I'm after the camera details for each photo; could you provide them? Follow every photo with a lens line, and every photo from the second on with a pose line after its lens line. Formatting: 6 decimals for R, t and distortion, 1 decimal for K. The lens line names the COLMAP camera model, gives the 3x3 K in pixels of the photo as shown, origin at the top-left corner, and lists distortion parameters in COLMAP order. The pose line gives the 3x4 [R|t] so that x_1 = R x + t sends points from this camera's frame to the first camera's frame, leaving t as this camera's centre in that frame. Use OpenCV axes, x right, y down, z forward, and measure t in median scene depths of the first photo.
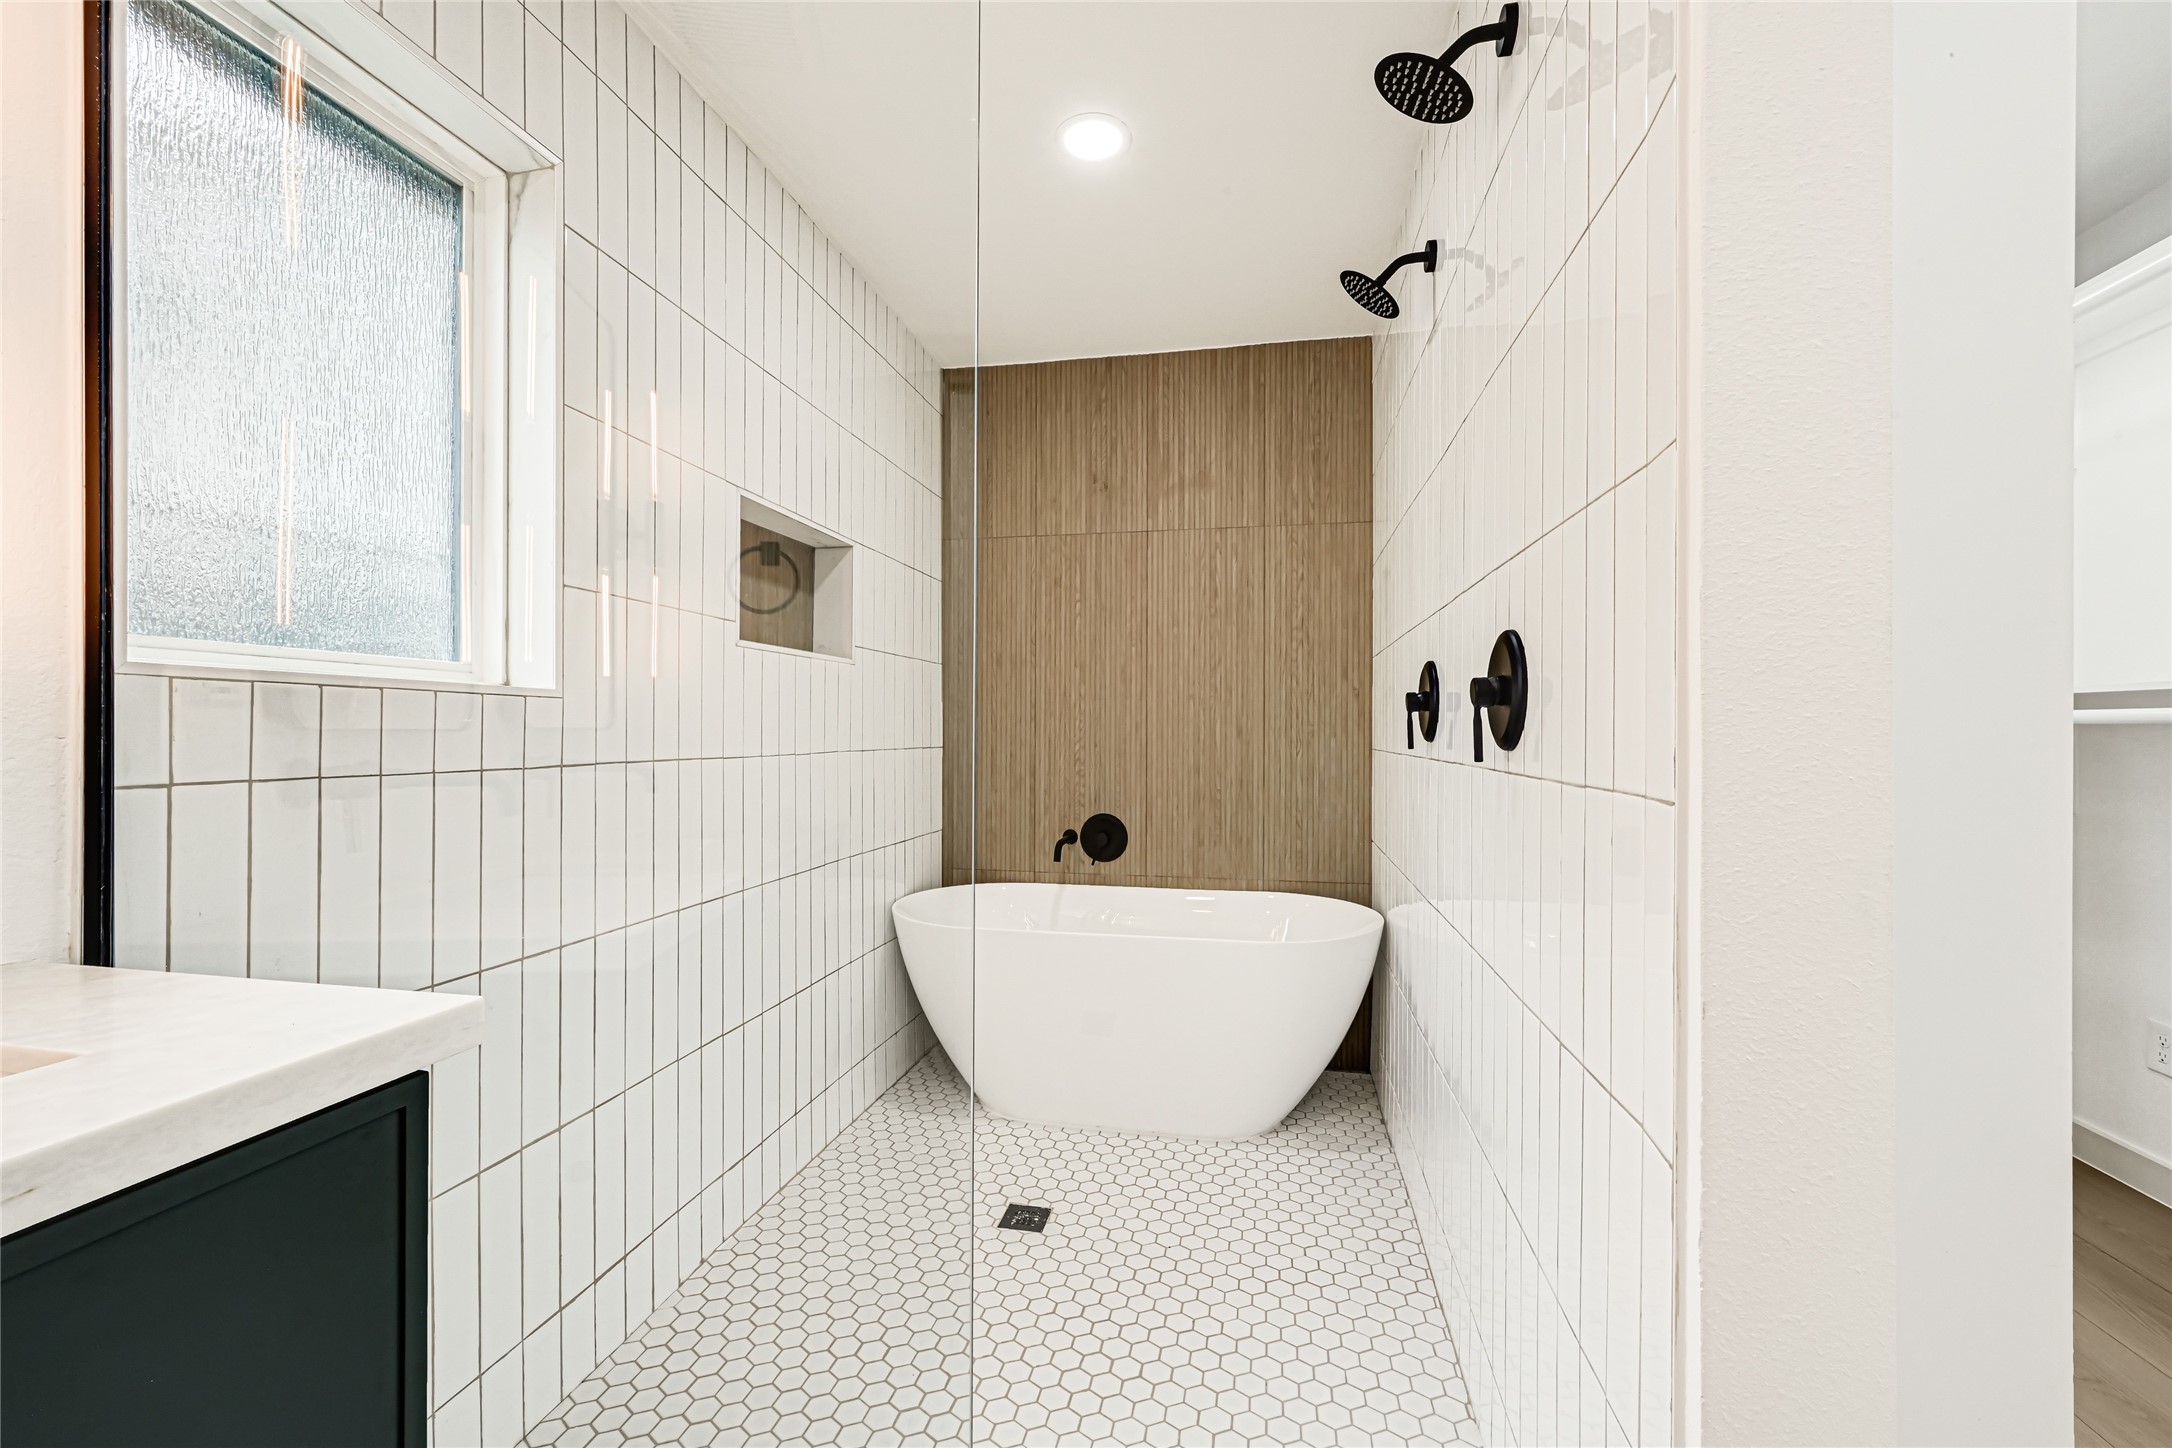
lens RADIAL K [[882.8, 0, 1080.1], [0, 882.8, 724.9], [0, 0, 1]] dist [-0.000947, -0.000046]
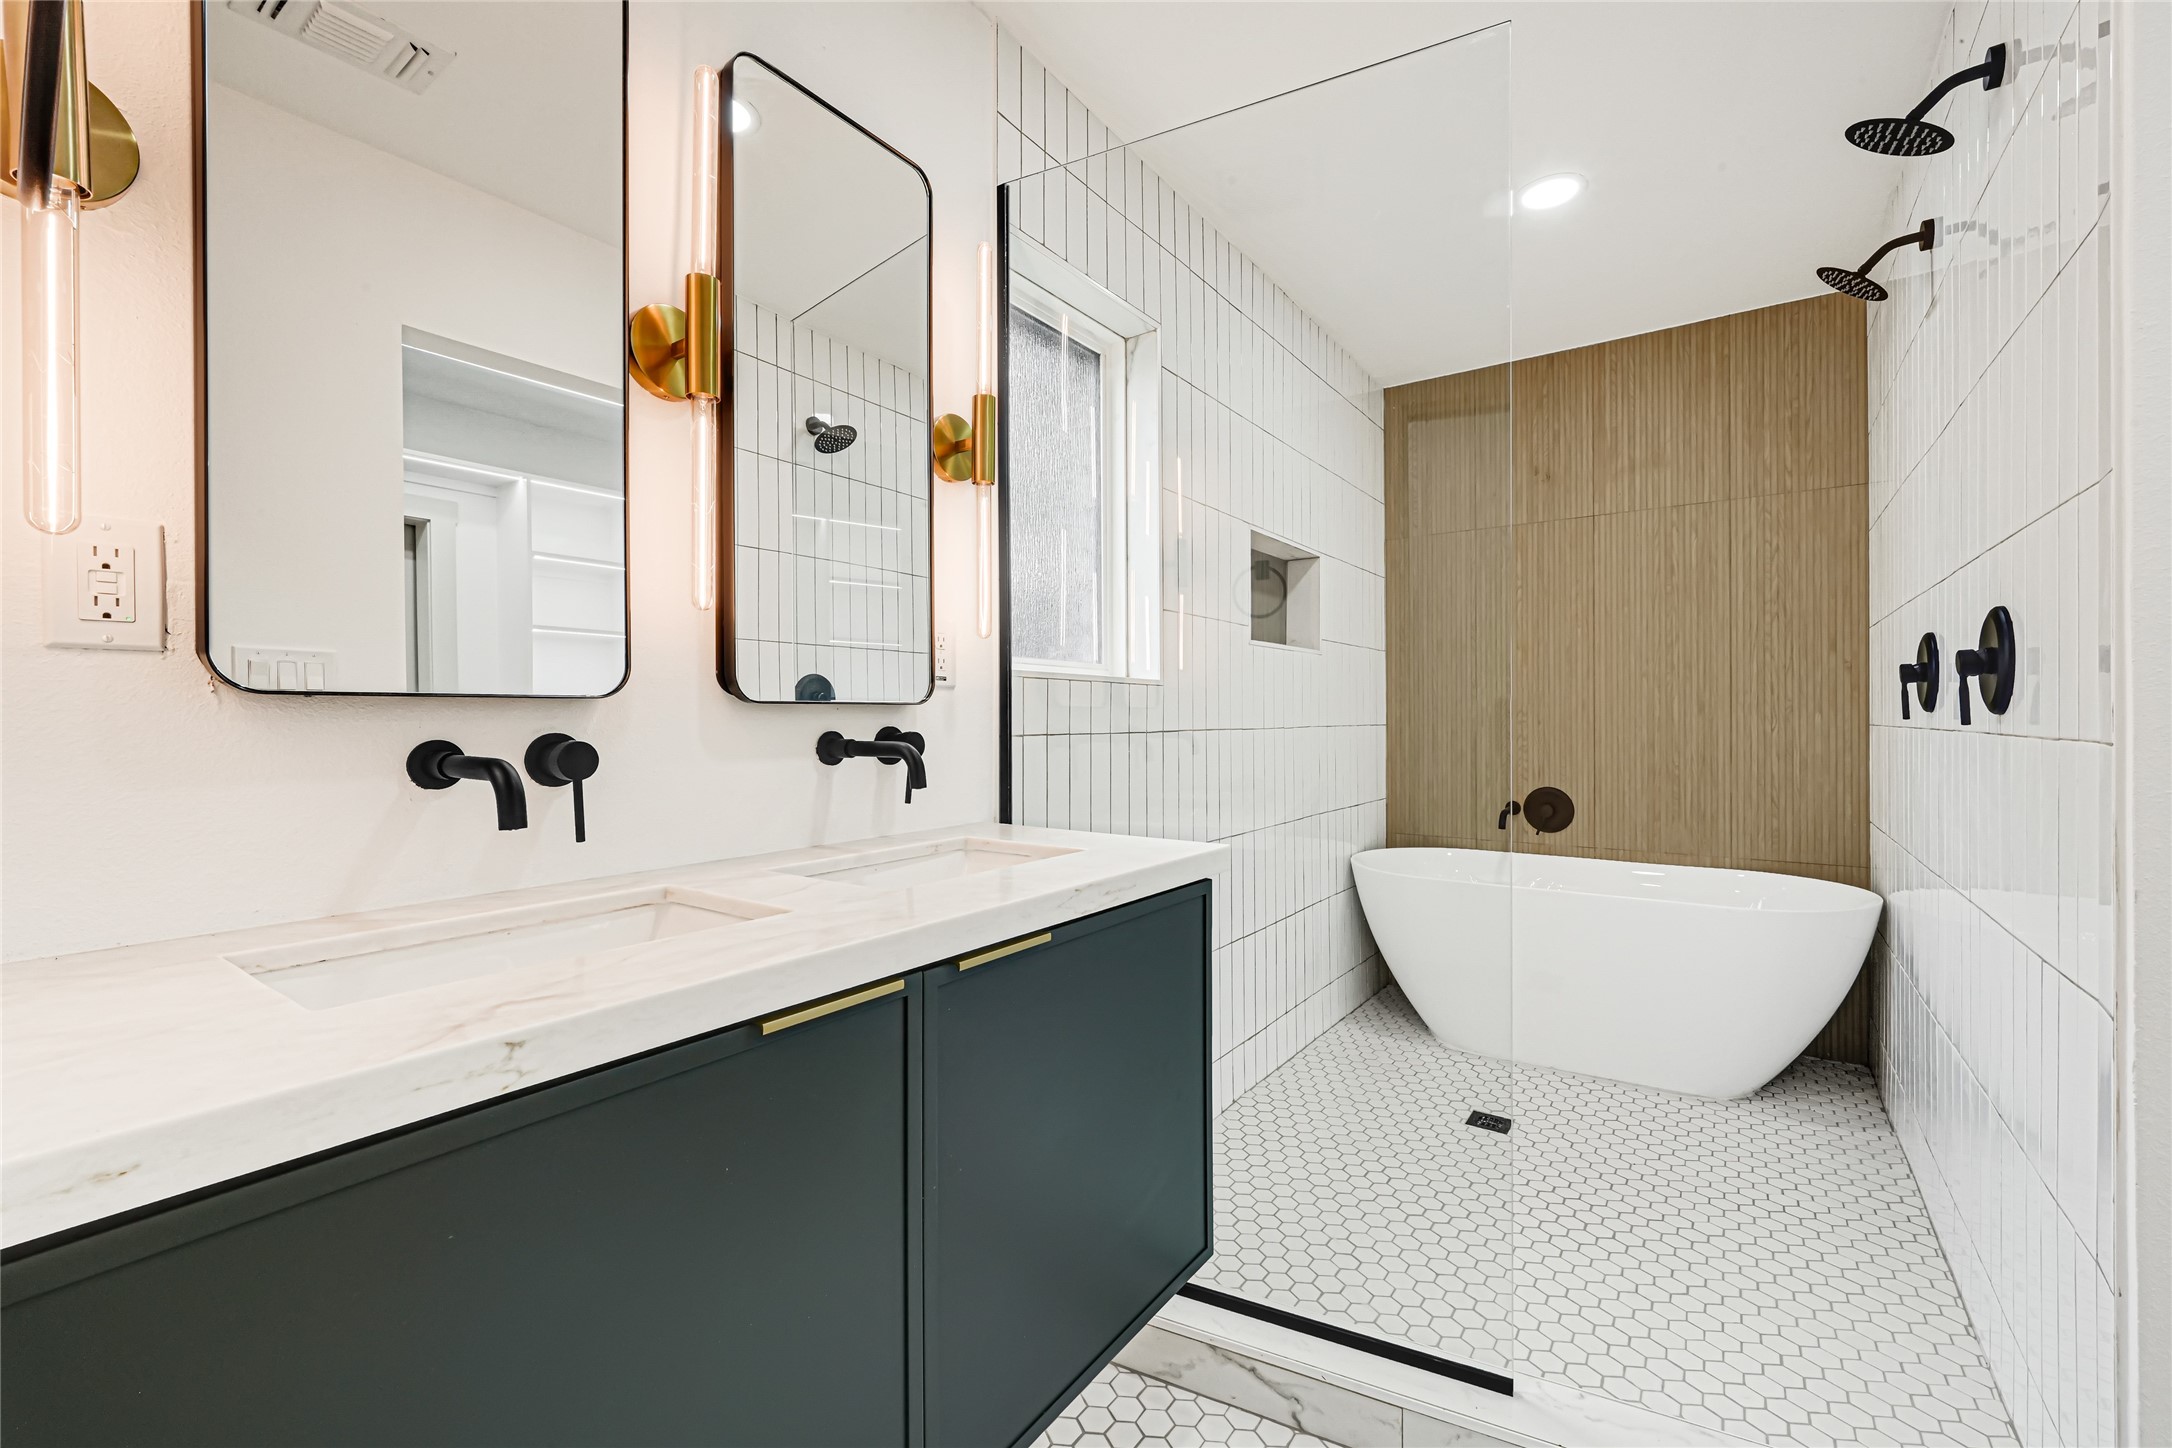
lens RADIAL K [[892.5, 0, 1086.5], [0, 892.5, 715.1], [0, 0, 1]] dist [-0.000216, 0.000459]
pose [[0.914179, -0.007426, -0.405242, -0.057281], [0.009224, 0.999954, 0.002485, 0.008436], [0.405205, -0.006010, 0.914206, -0.254455]]
